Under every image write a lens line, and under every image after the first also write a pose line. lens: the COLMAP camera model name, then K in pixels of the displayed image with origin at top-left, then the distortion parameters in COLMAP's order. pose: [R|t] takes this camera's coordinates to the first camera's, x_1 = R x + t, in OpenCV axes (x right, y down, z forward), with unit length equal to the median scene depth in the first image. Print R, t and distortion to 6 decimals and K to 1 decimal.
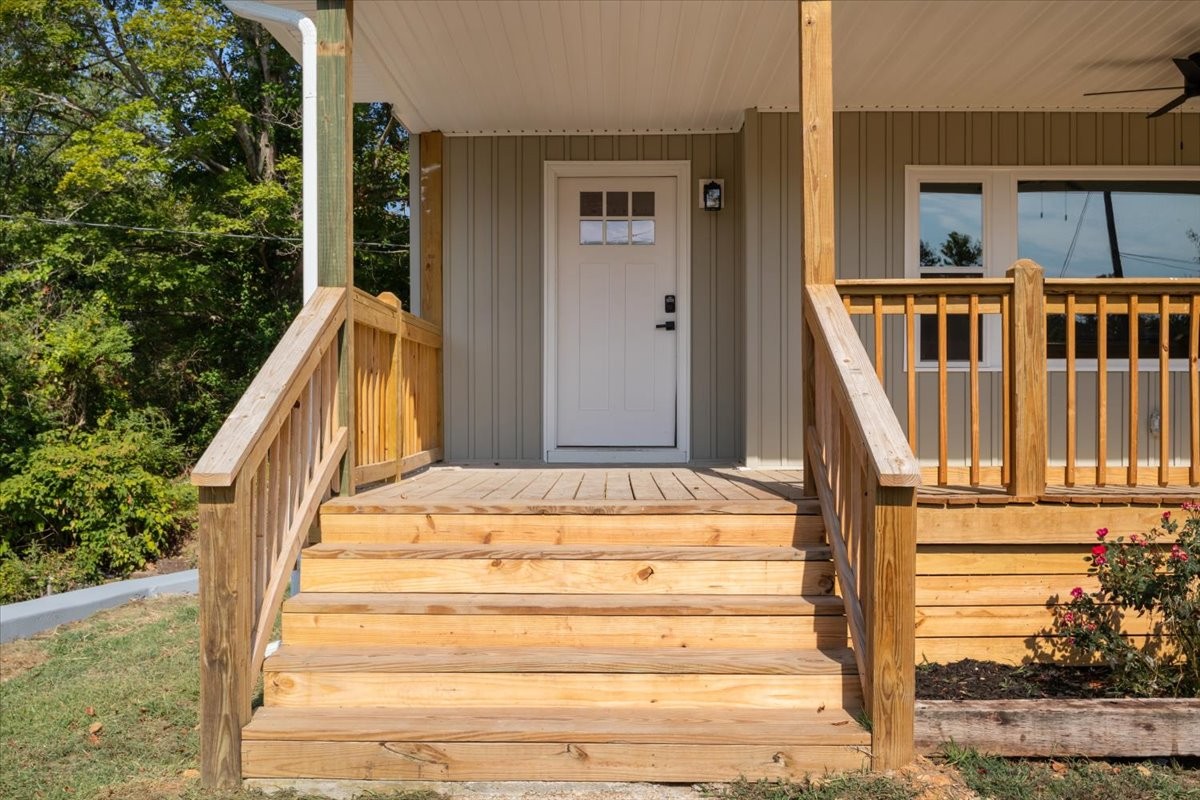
lens RADIAL K [[1136.6, 0, 602.6], [0, 1136.6, 397.8], [0, 0, 1]] dist [-0.035451, 0.000000]
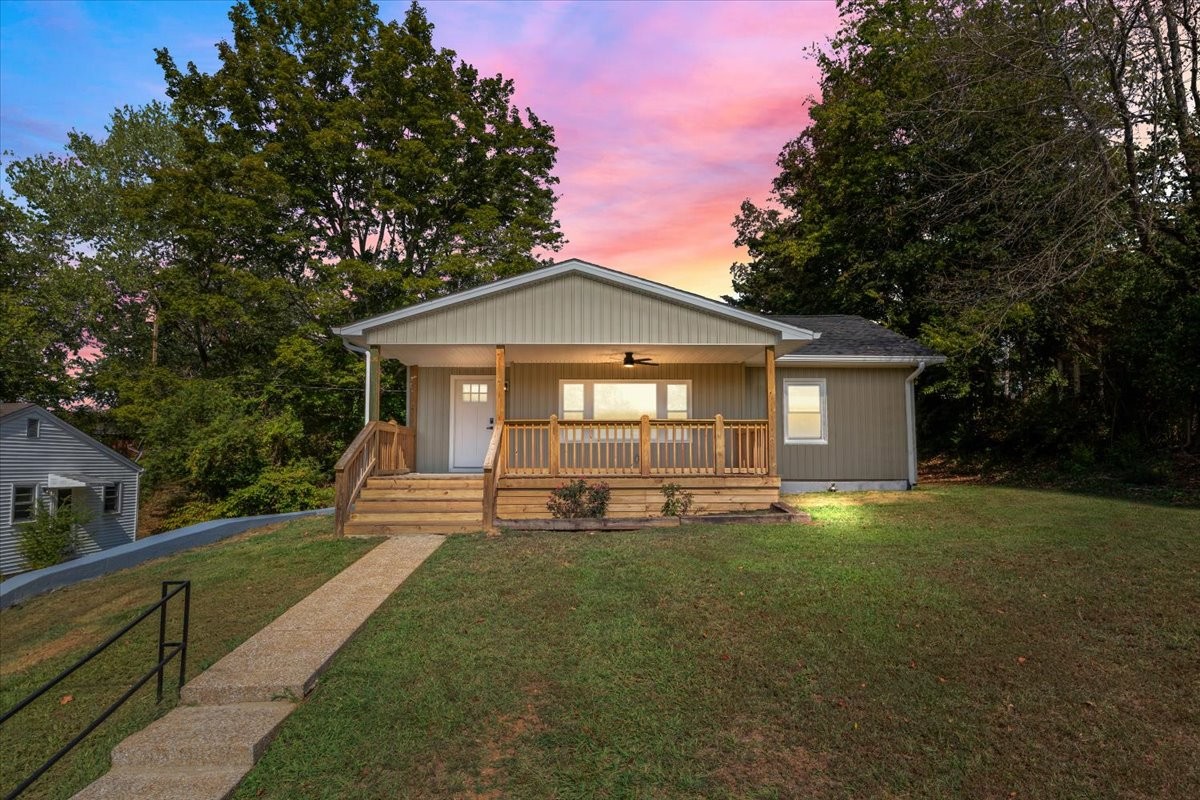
lens RADIAL K [[616.0, 0, 595.5], [0, 616.0, 407.8], [0, 0, 1]] dist [0.001532, -0.014956]
pose [[0.998019, 0.004151, 0.062781, 0.118853], [0.000574, 0.997178, -0.075070, 0.004112], [-0.062915, 0.074958, 0.995200, -0.348590]]
